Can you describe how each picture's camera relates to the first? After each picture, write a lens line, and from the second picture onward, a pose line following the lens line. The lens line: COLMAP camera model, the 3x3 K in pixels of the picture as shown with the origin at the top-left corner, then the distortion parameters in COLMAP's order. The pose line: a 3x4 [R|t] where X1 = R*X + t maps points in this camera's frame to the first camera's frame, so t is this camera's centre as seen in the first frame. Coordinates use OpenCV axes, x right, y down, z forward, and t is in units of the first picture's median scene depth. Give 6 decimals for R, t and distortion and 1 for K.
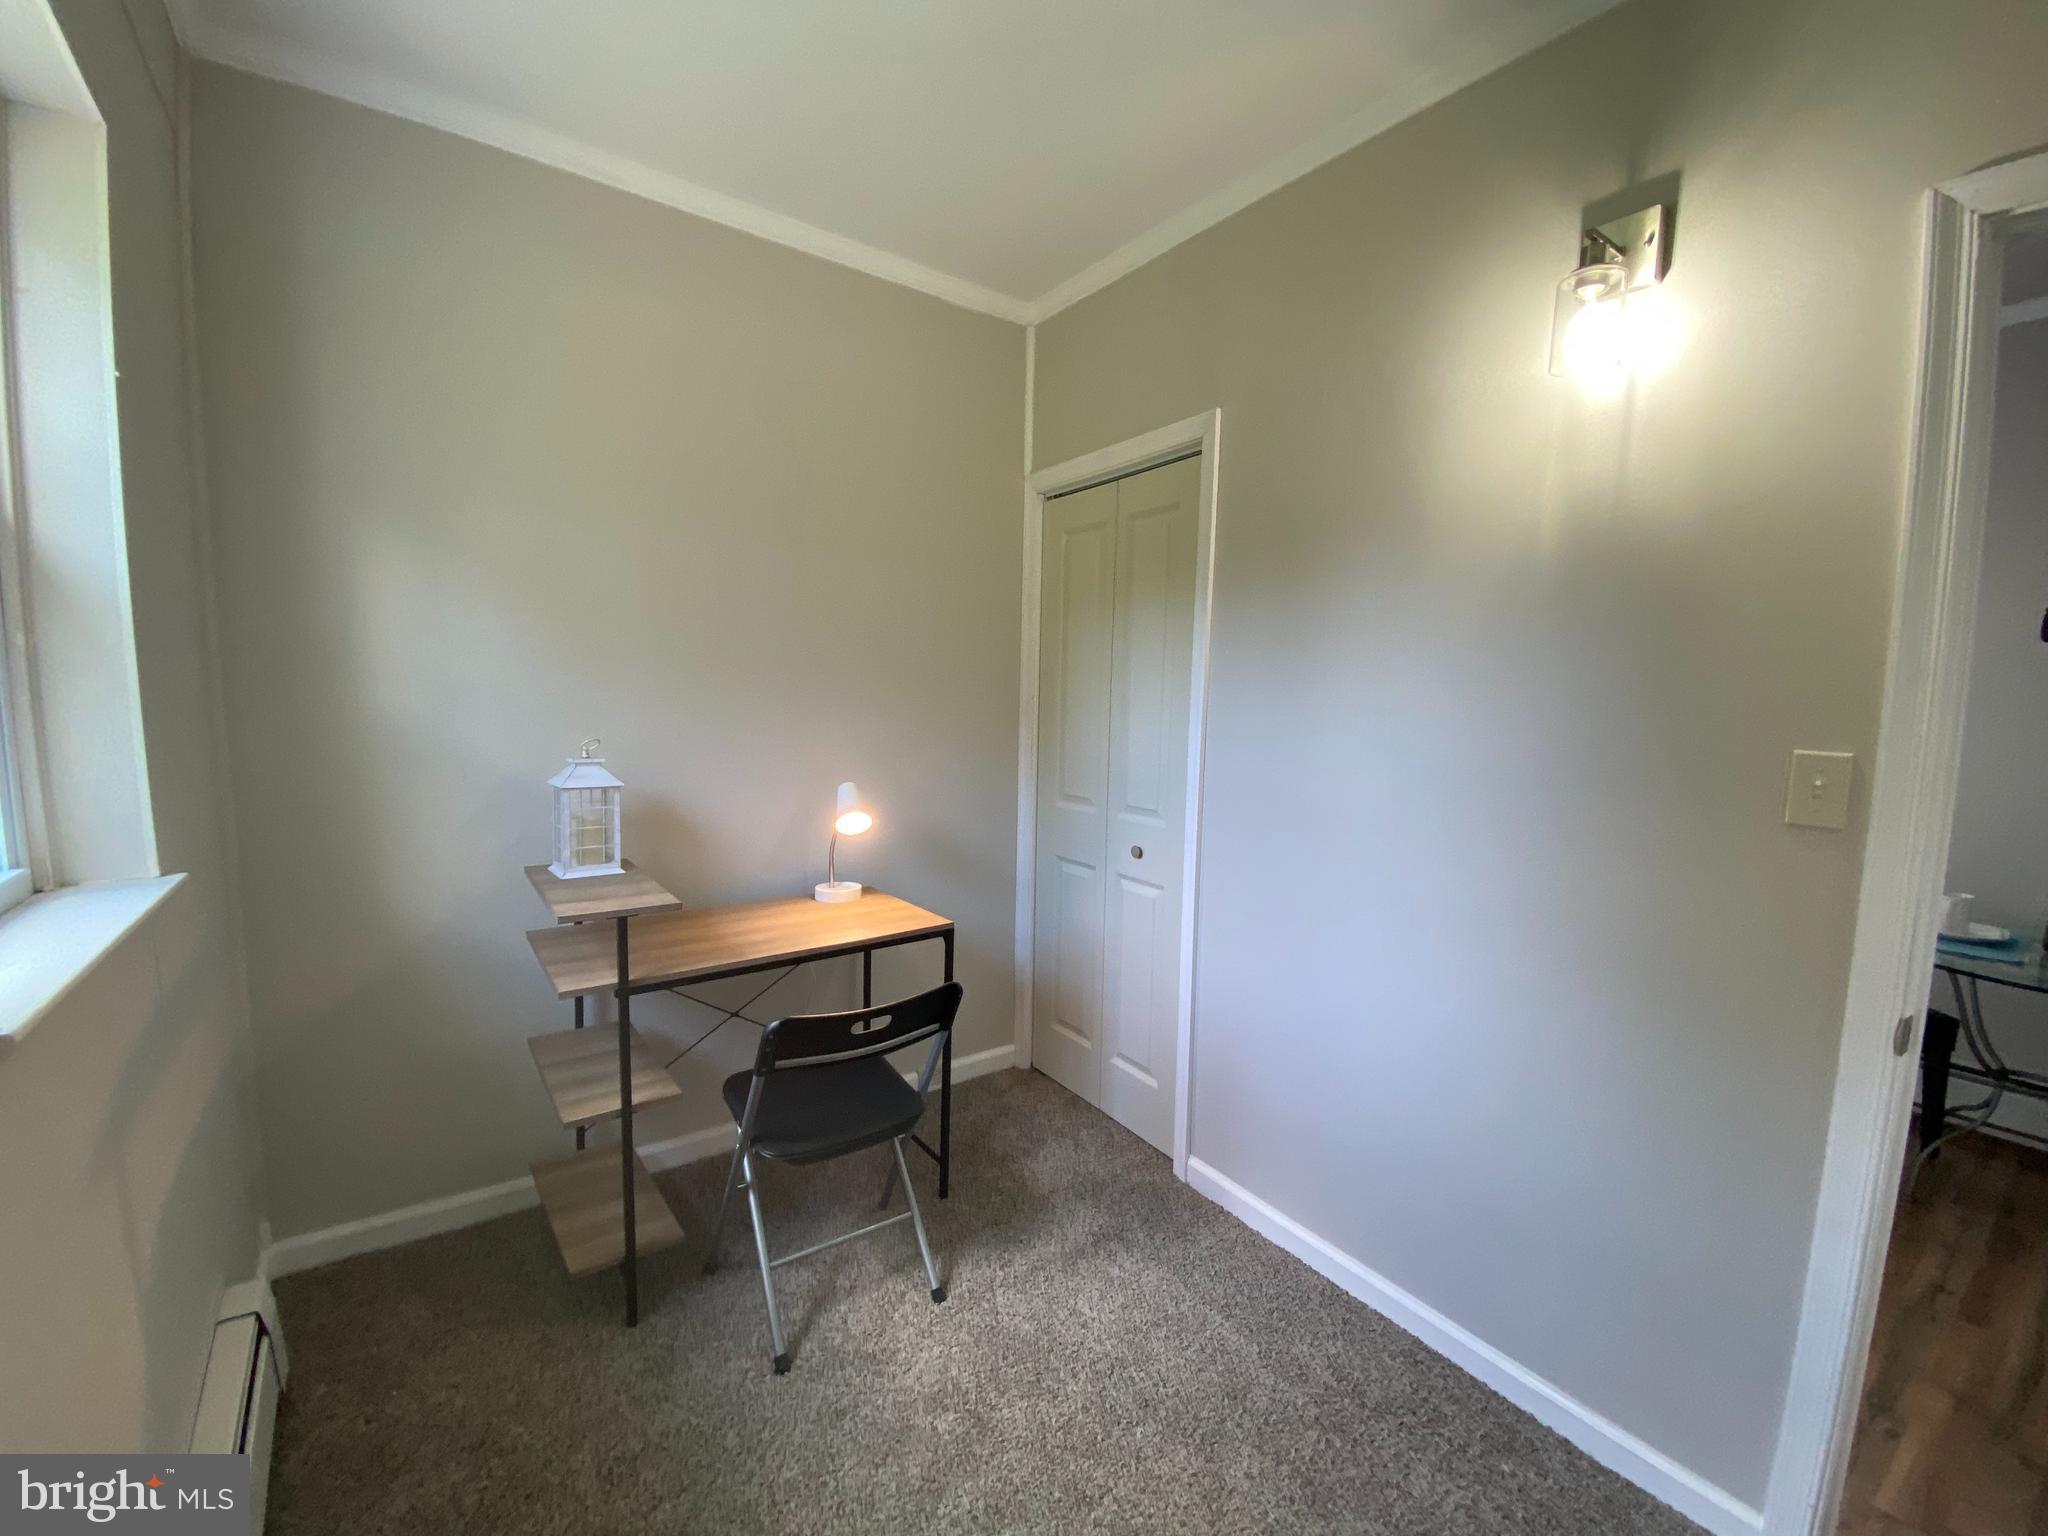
lens RADIAL K [[836.4, 0, 1033.0], [0, 836.4, 768.6], [0, 0, 1]] dist [0.064993, -0.048283]
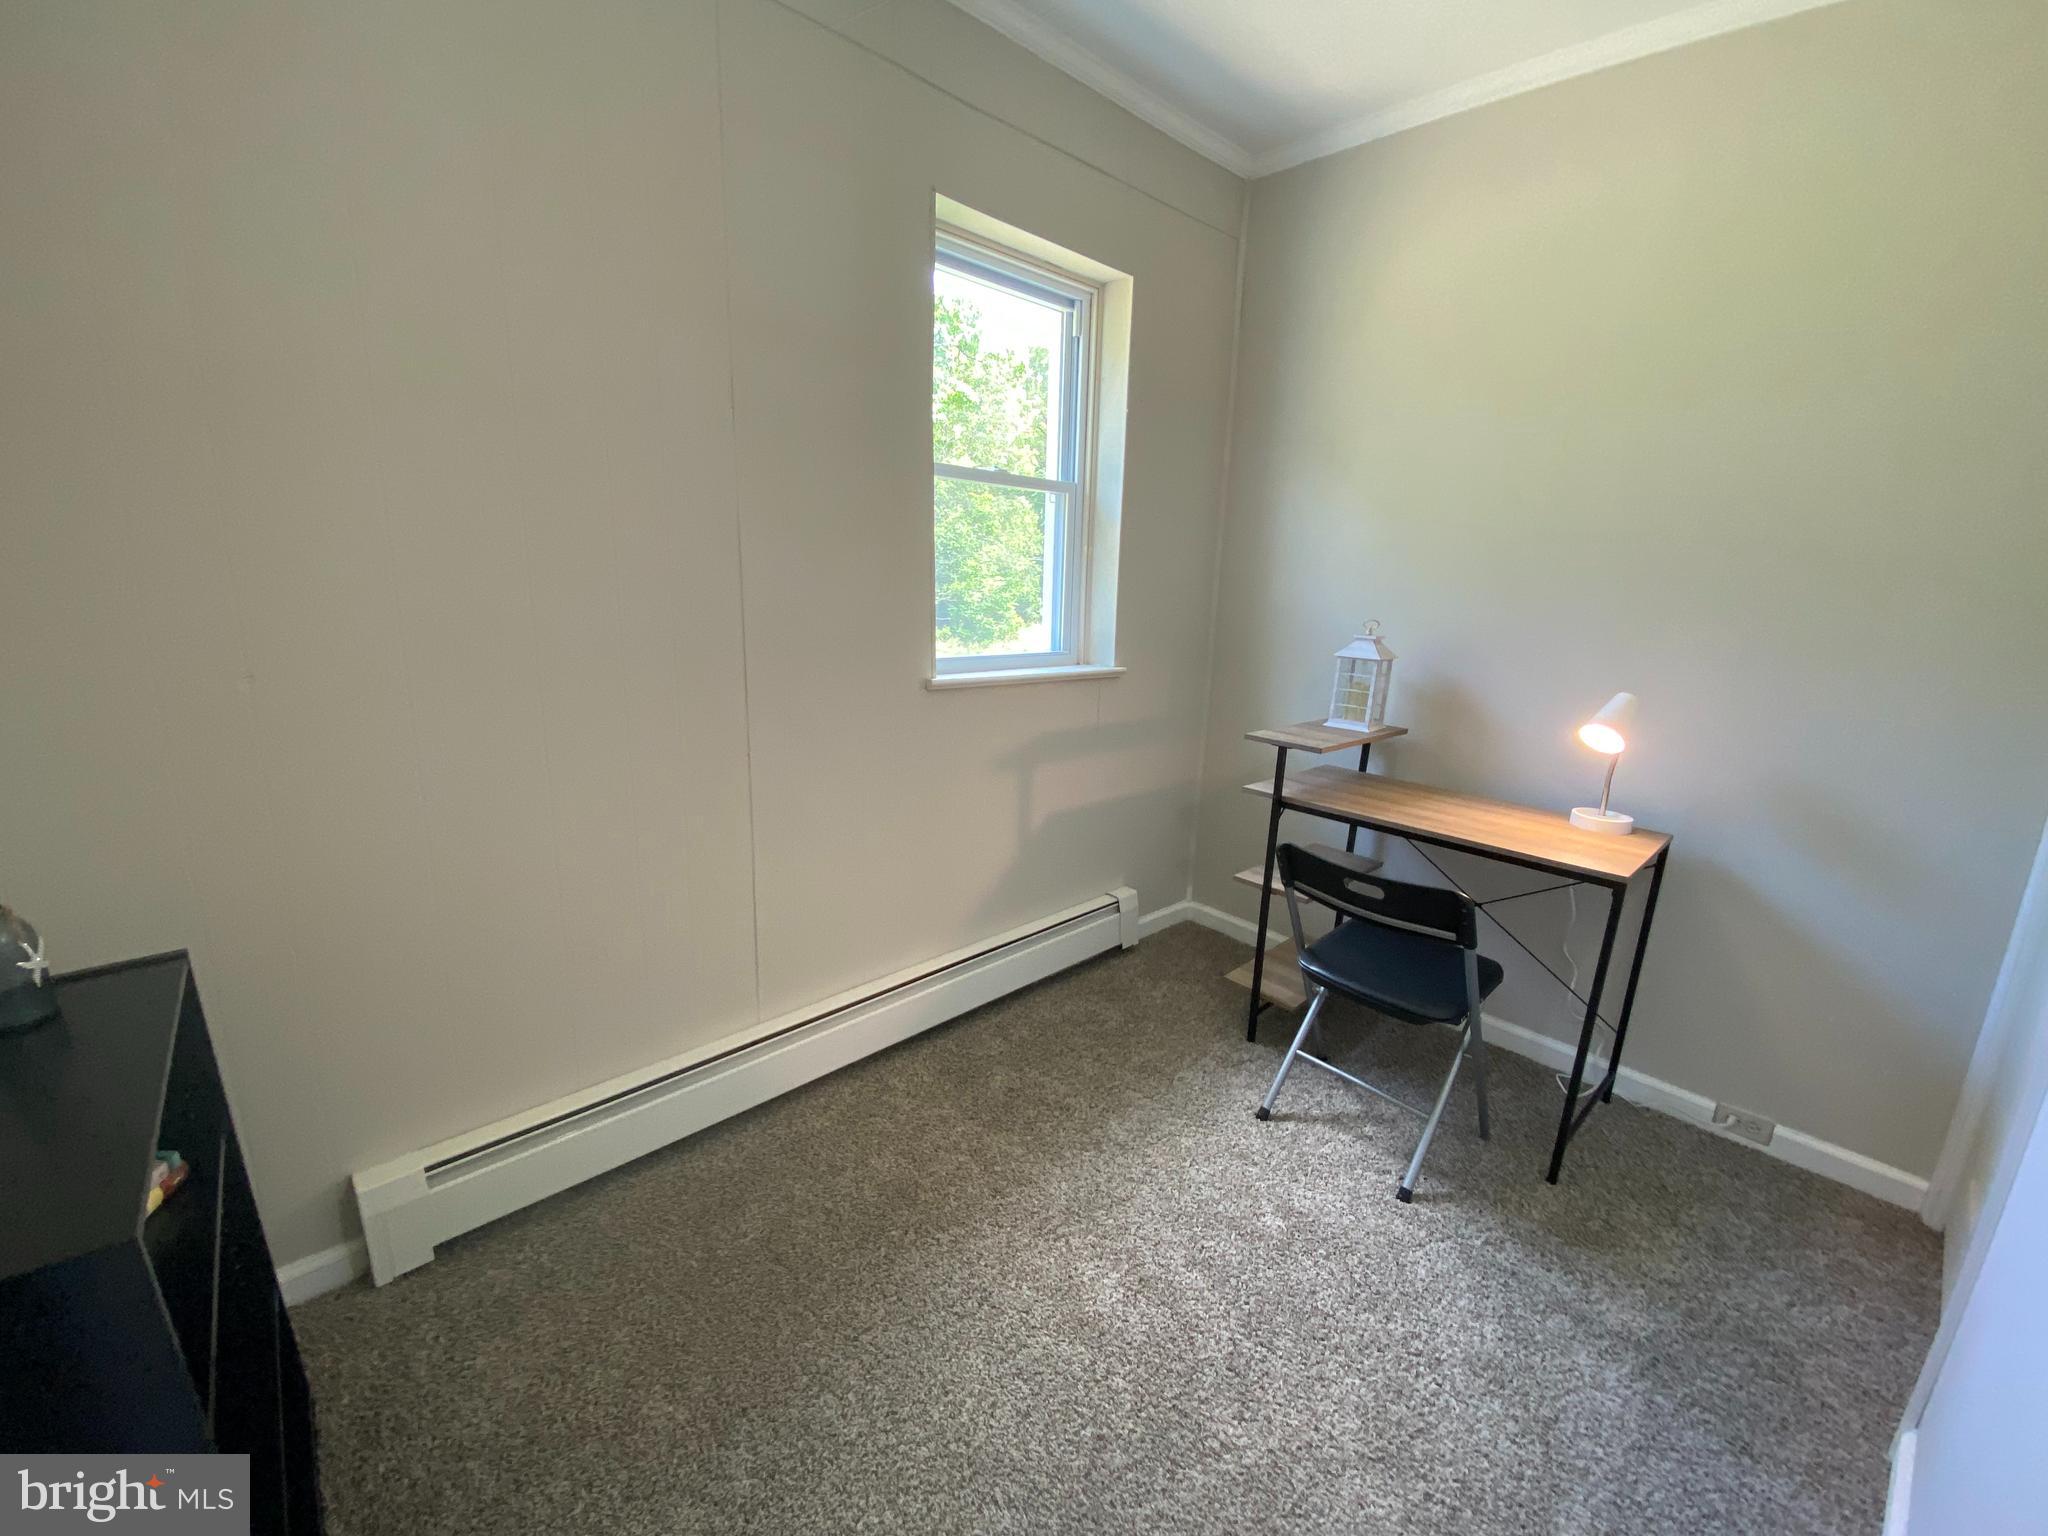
lens RADIAL K [[840.2, 0, 1024.0], [0, 840.2, 768.0], [0, 0, 1]] dist [0.045155, -0.030655]
pose [[0.121779, 0.202000, -0.971785, 0.678878], [-0.131779, 0.973695, 0.185883, 0.013087], [0.983770, 0.105424, 0.145196, 0.366790]]
